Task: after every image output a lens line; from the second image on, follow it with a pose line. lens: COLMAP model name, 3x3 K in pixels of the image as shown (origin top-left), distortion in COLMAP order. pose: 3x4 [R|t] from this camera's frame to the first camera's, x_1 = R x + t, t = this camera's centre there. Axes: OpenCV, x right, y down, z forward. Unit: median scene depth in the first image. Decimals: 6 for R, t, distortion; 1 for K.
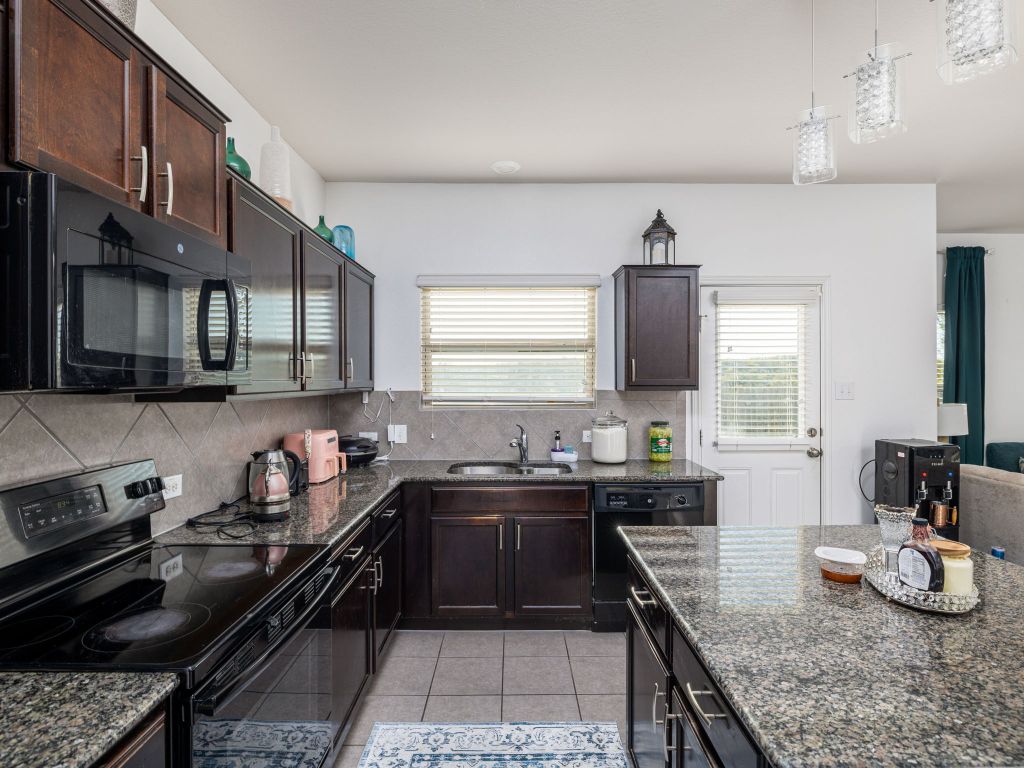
lens RADIAL K [[539.5, 0, 512.0], [0, 539.5, 384.0], [0, 0, 1]] dist [-0.003816, 0.000266]
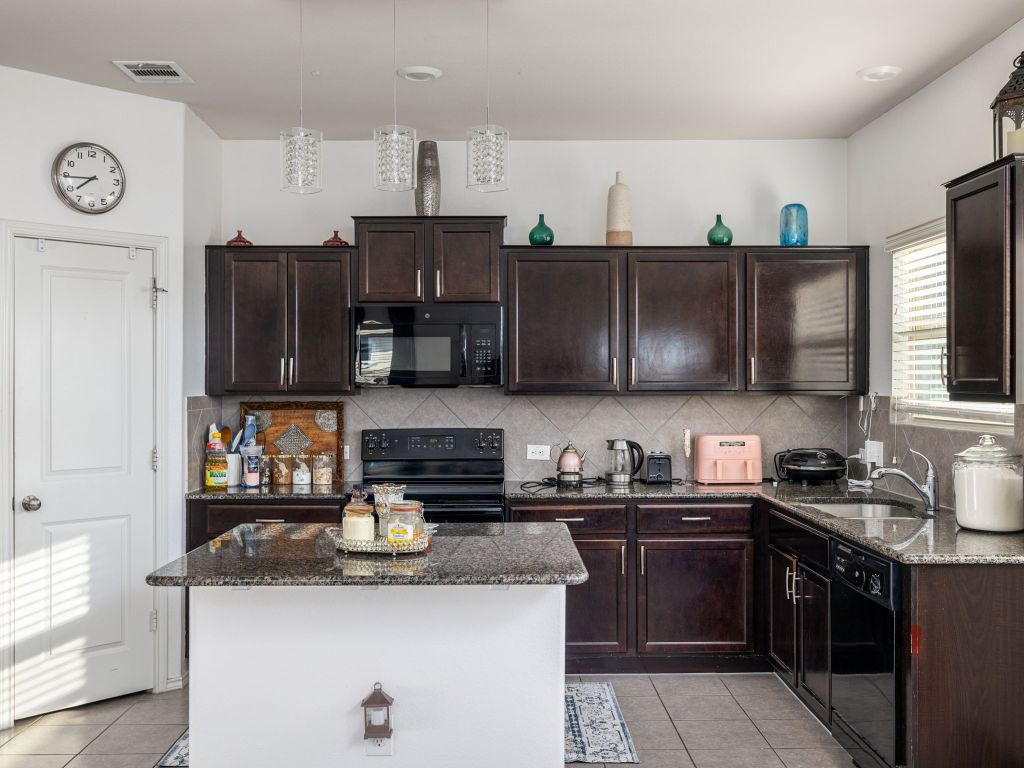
lens RADIAL K [[1005.2, 0, 512.0], [0, 1005.2, 384.0], [0, 0, 1]] dist [-0.003691, -0.012283]
pose [[0.013835, 0.006826, -0.999881, 1.221830], [-0.005094, 0.999964, 0.006756, -0.010008], [0.999891, 0.005000, 0.013869, 0.498168]]
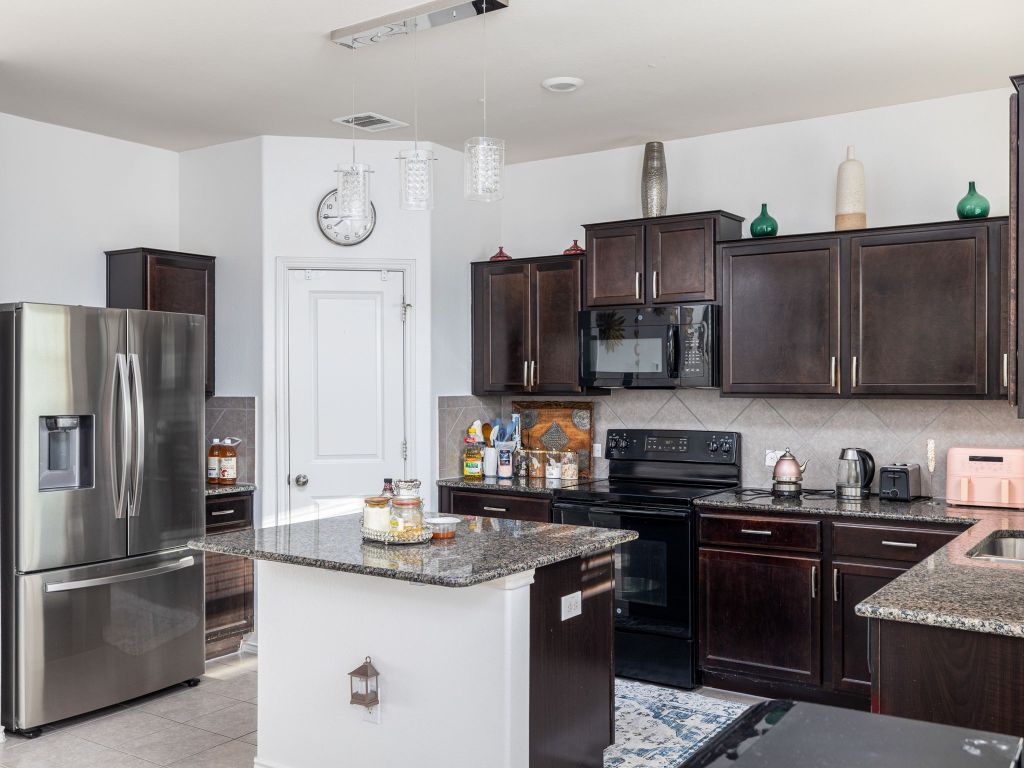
lens RADIAL K [[984.0, 0, 512.0], [0, 984.0, 384.0], [0, 0, 1]] dist [0.000973, 0.001180]
pose [[-0.566288, 0.010100, -0.824145, 1.049470], [0.000508, 0.999929, 0.011905, -0.018791], [0.824207, 0.006323, -0.566253, 1.056160]]
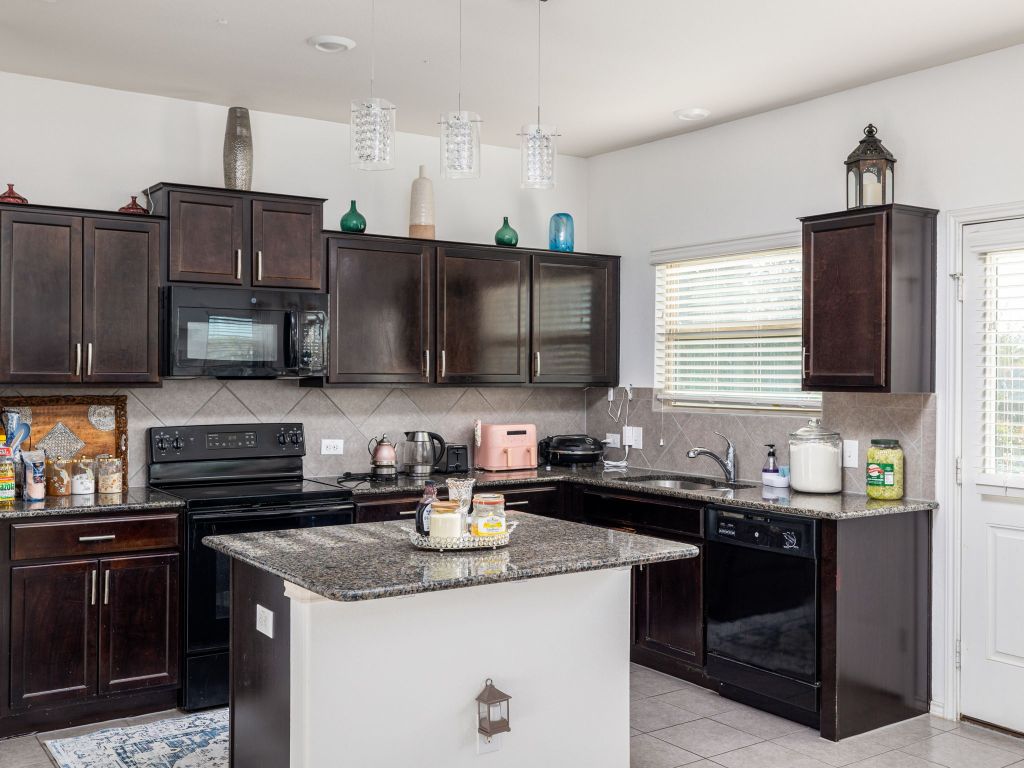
lens RADIAL K [[1039.8, 0, 512.0], [0, 1039.8, 384.0], [0, 0, 1]] dist [-0.001617, 0.001763]
pose [[0.567767, 0.015315, -0.823047, 1.088957], [-0.012823, 0.999870, 0.009760, -0.005803], [0.823090, 0.005012, 0.567889, -0.106881]]
